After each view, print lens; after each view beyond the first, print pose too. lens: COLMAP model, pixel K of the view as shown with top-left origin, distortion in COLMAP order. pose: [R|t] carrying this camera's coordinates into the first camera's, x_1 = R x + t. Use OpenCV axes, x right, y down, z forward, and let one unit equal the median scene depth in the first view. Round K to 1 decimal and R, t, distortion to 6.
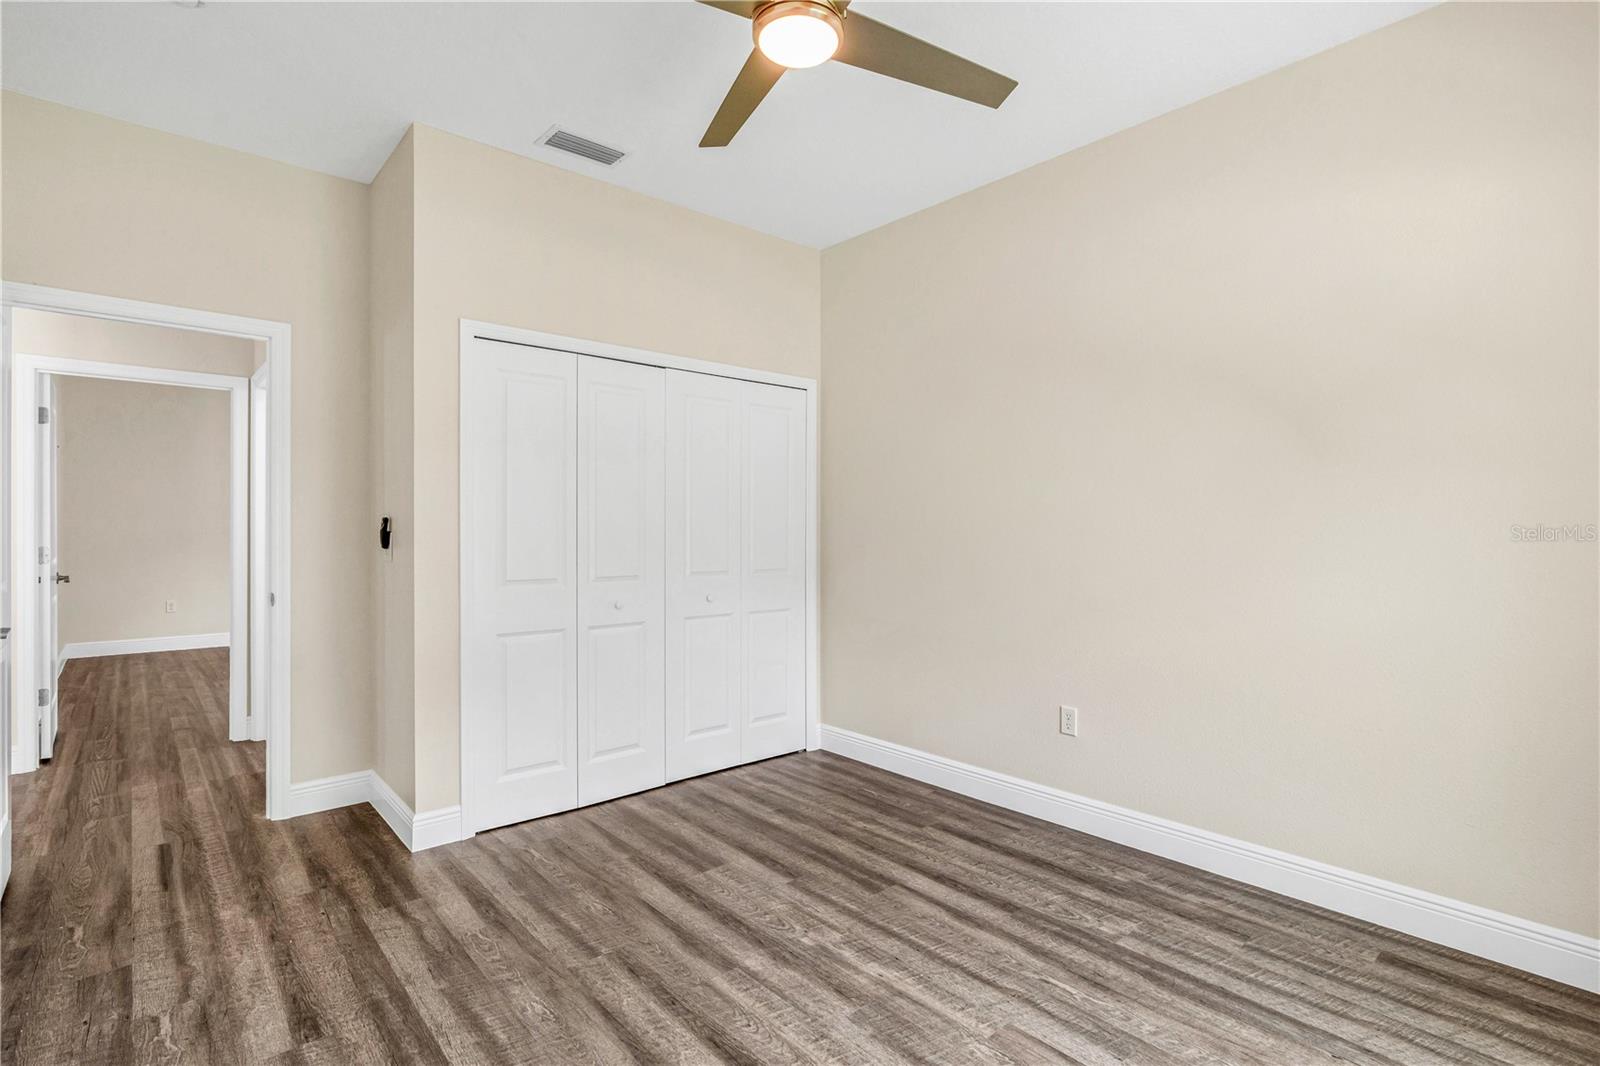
lens RADIAL K [[753.1, 0, 806.3], [0, 753.1, 526.5], [0, 0, 1]] dist [-0.011165, 0.004613]
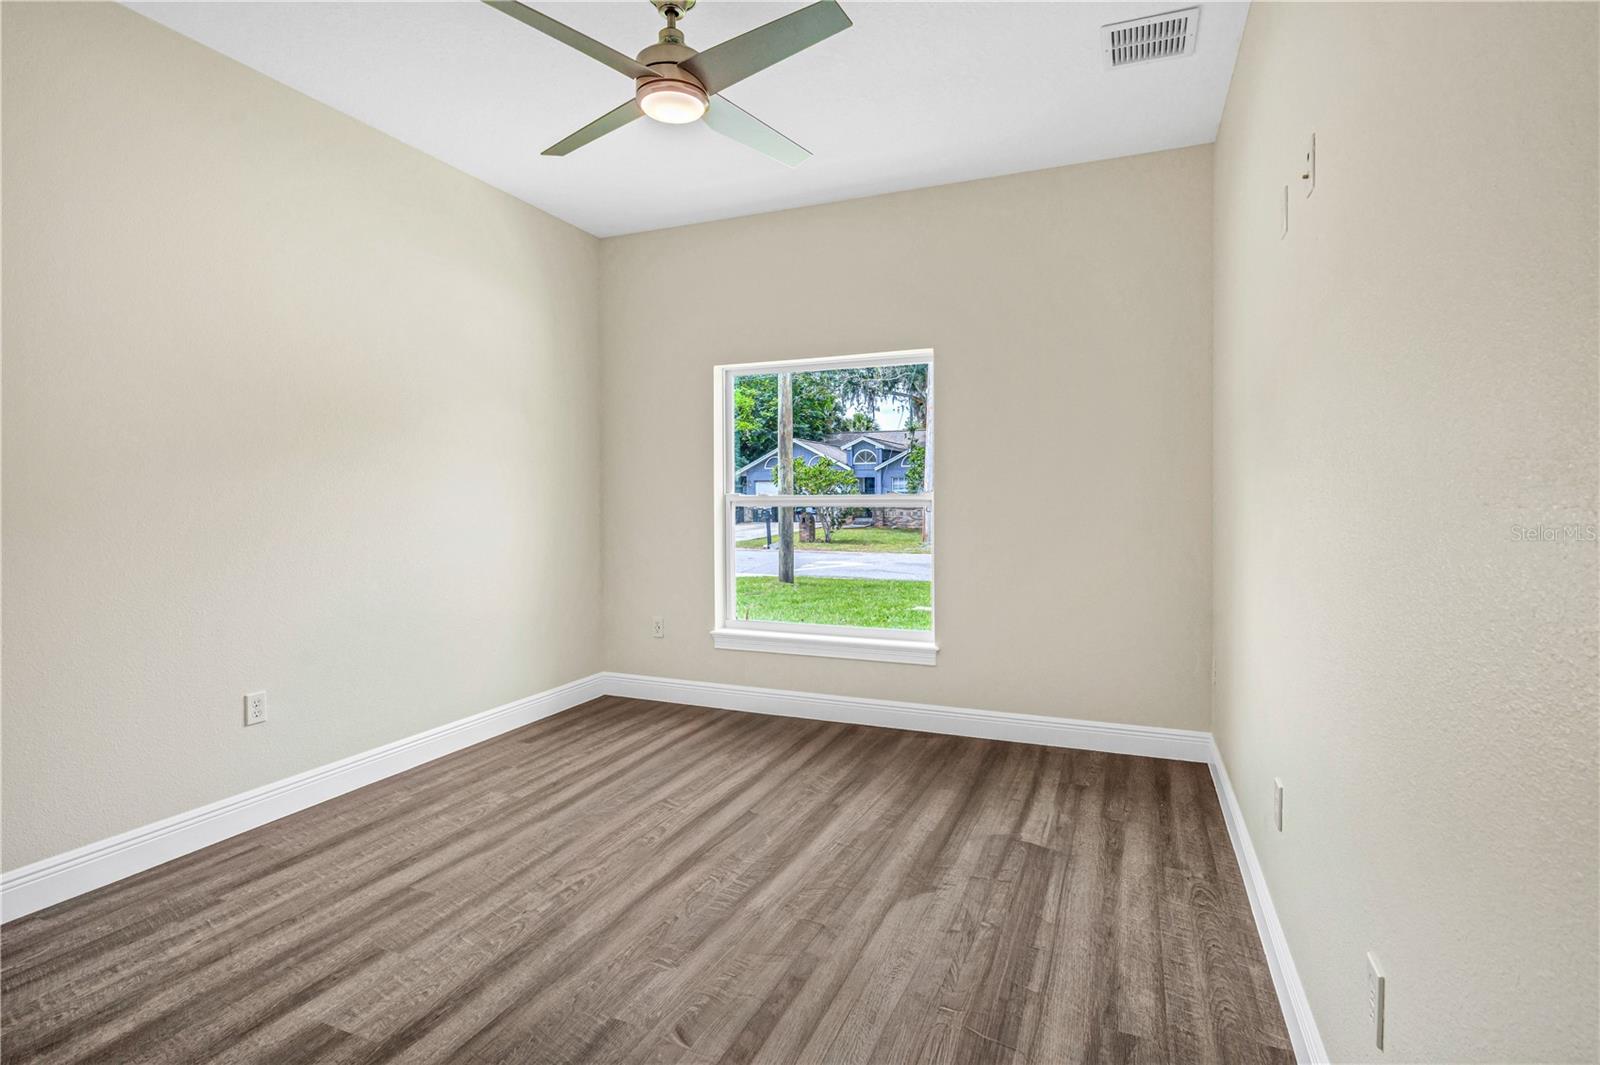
lens RADIAL K [[753.1, 0, 798.4], [0, 753.1, 501.4], [0, 0, 1]] dist [-0.011165, 0.004613]
pose [[-0.417878, 0.000813, 0.908503, -0.887849], [0.001196, 0.999999, -0.000345, 0.013752], [-0.908503, 0.000942, -0.417878, 0.945525]]
